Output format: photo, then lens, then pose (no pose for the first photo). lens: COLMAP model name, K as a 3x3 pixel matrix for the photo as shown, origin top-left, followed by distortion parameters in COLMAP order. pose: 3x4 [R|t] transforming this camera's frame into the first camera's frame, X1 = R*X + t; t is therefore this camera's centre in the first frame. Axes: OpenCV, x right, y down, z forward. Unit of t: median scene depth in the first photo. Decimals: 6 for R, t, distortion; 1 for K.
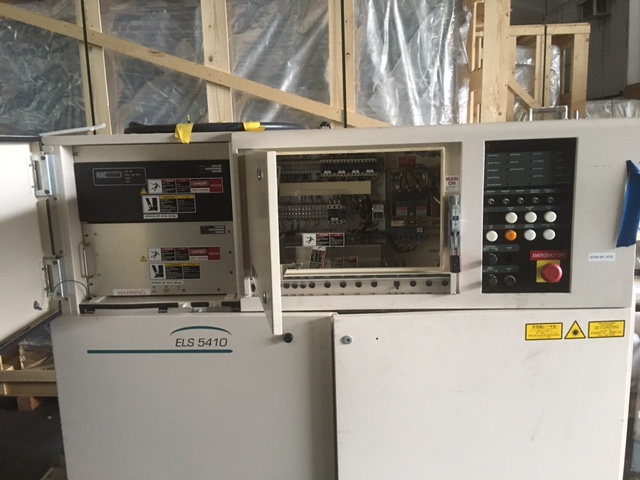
lens RADIAL K [[537.9, 0, 320.3], [0, 537.9, 235.7], [0, 0, 1]] dist [0.109367, -0.180688]
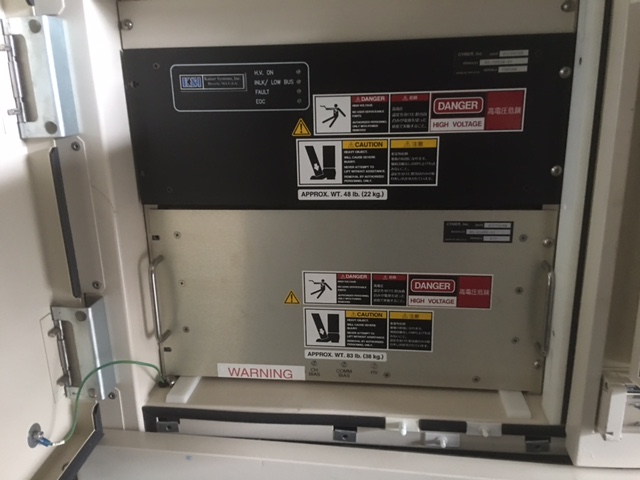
lens RADIAL K [[568.8, 0, 320.0], [0, 568.8, 240.0], [0, 0, 1]] dist [0.119858, -0.203239]
pose [[0.996763, 0.024950, -0.076428, -0.279739], [-0.015506, 0.992439, 0.121757, -0.052944], [0.078888, -0.120178, 0.989613, 0.598724]]
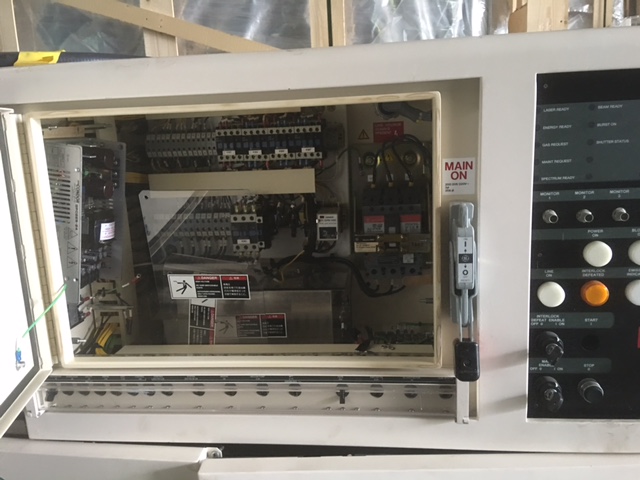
lens RADIAL K [[537.9, 0, 320.3], [0, 537.9, 235.7], [0, 0, 1]] dist [0.109367, -0.180688]
pose [[0.997625, -0.004806, -0.068715, 0.153507], [0.007580, 0.999164, 0.040161, -0.063931], [0.068465, -0.040587, 0.996828, 0.526881]]
